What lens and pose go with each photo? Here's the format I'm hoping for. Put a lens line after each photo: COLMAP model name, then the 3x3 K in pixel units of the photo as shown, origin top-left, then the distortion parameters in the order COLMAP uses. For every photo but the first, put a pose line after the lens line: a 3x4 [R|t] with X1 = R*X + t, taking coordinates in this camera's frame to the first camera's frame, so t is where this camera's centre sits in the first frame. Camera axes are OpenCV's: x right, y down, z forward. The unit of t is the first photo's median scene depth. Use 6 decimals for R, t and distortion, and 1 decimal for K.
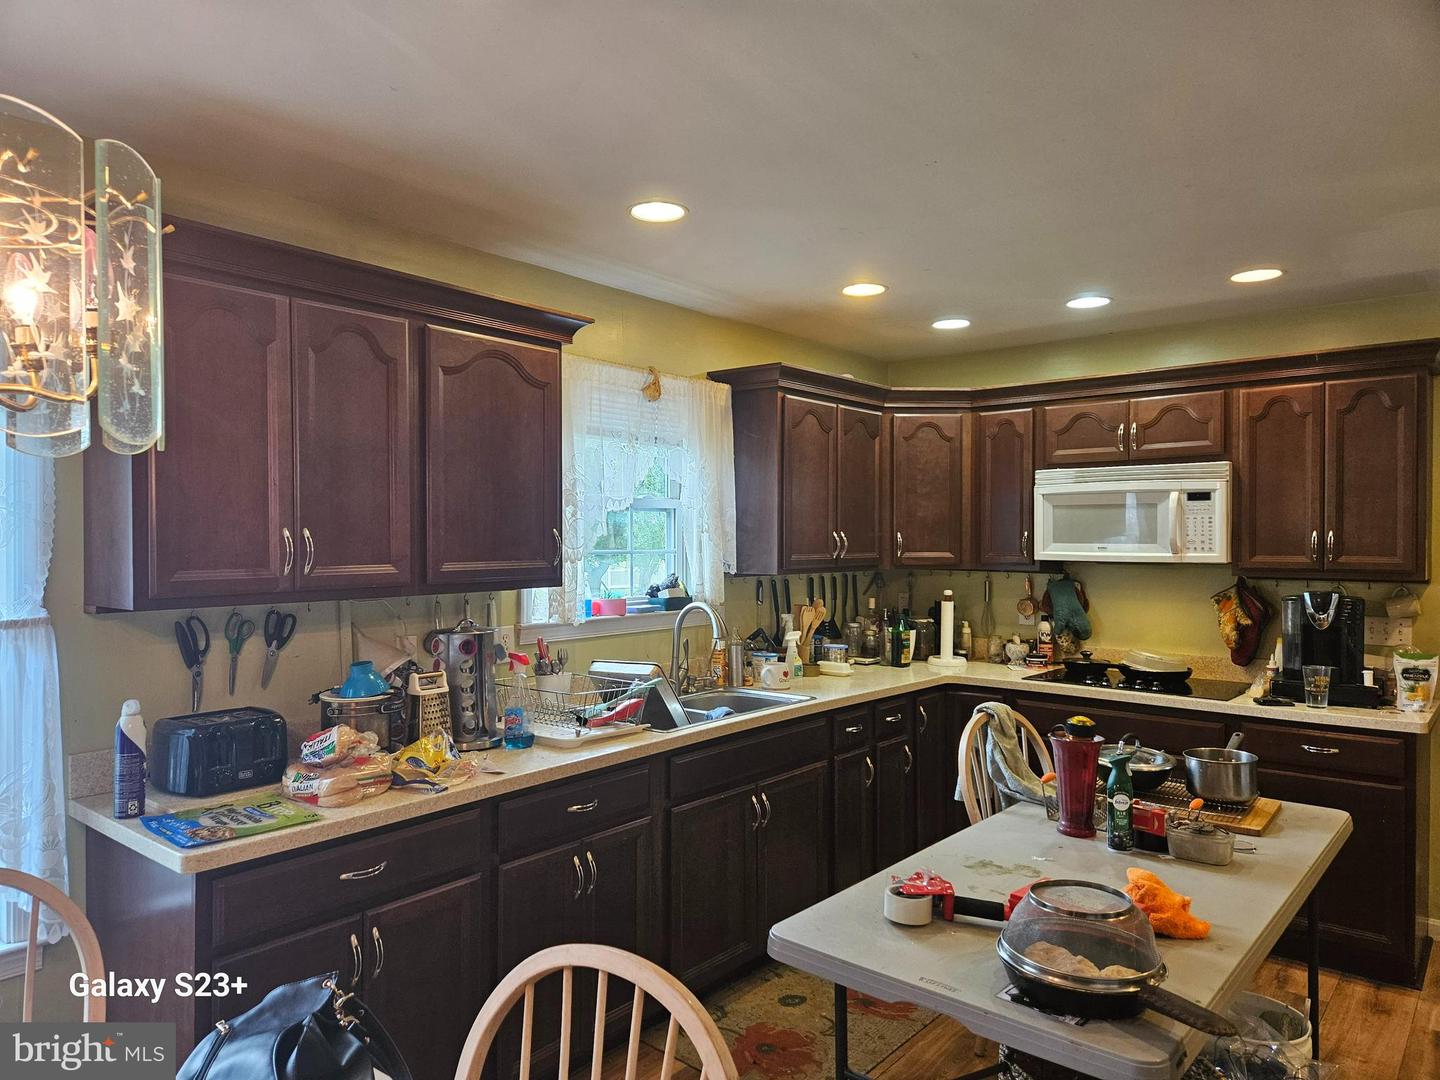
lens RADIAL K [[979.2, 0, 711.0], [0, 979.2, 540.4], [0, 0, 1]] dist [-0.004851, -0.005303]
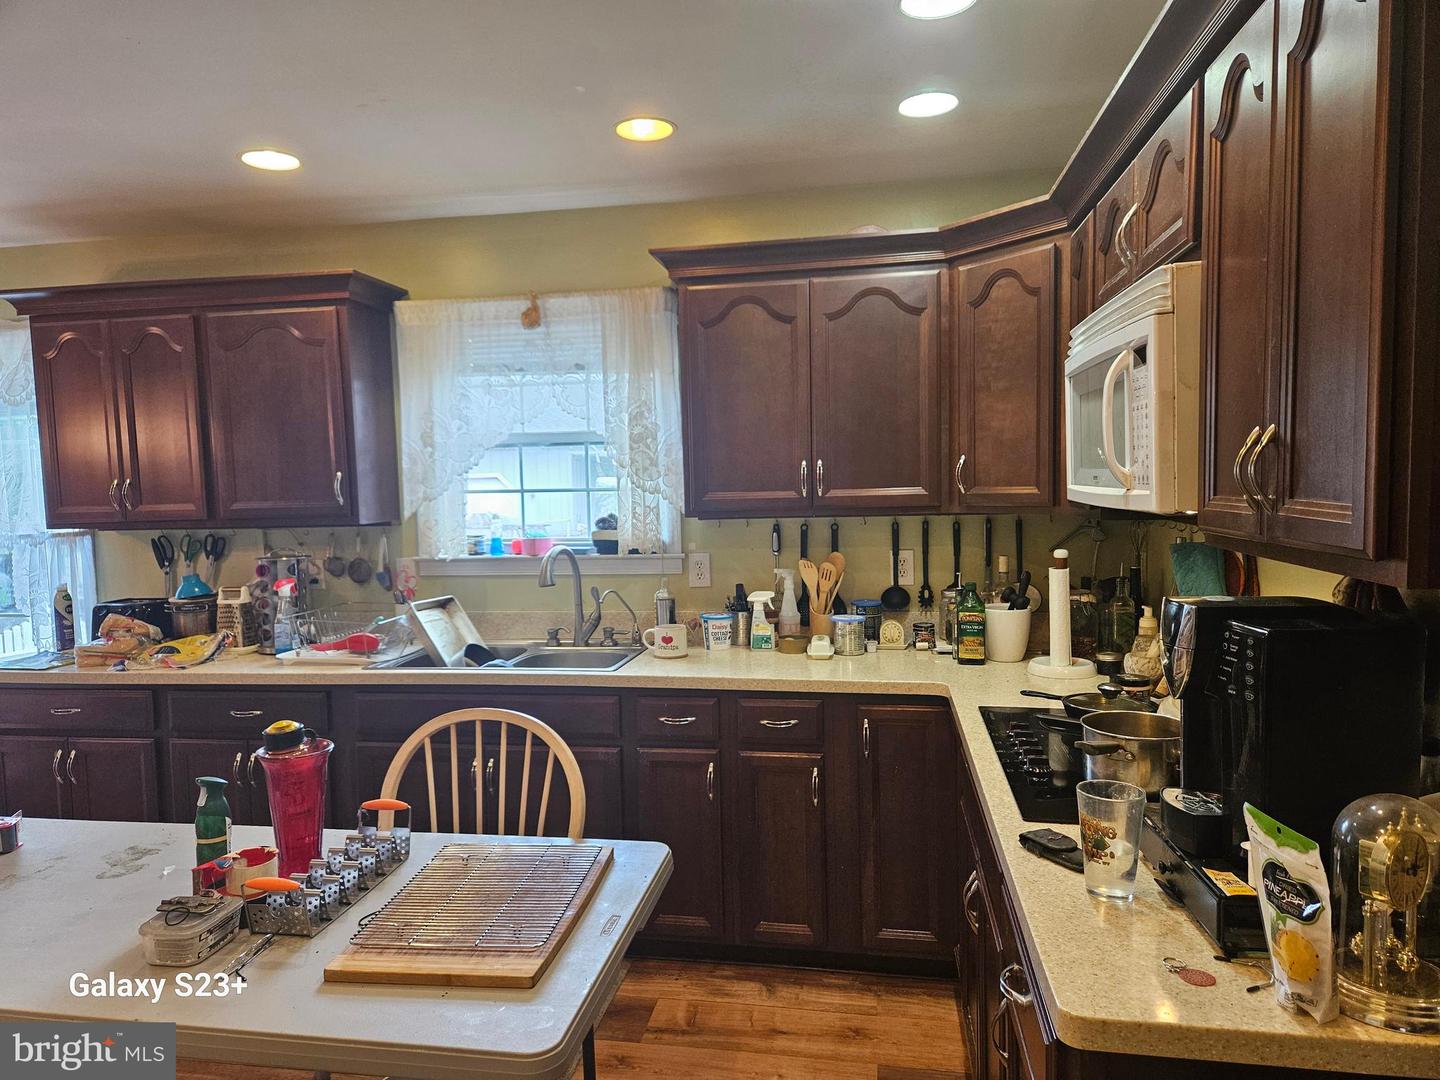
lens RADIAL K [[979.2, 0, 711.0], [0, 979.2, 540.4], [0, 0, 1]] dist [-0.004851, -0.005303]
pose [[0.514085, 0.041938, -0.856713, 0.834174], [0.017751, 0.998070, 0.059510, 0.007055], [0.857556, -0.045801, 0.512348, 0.655174]]
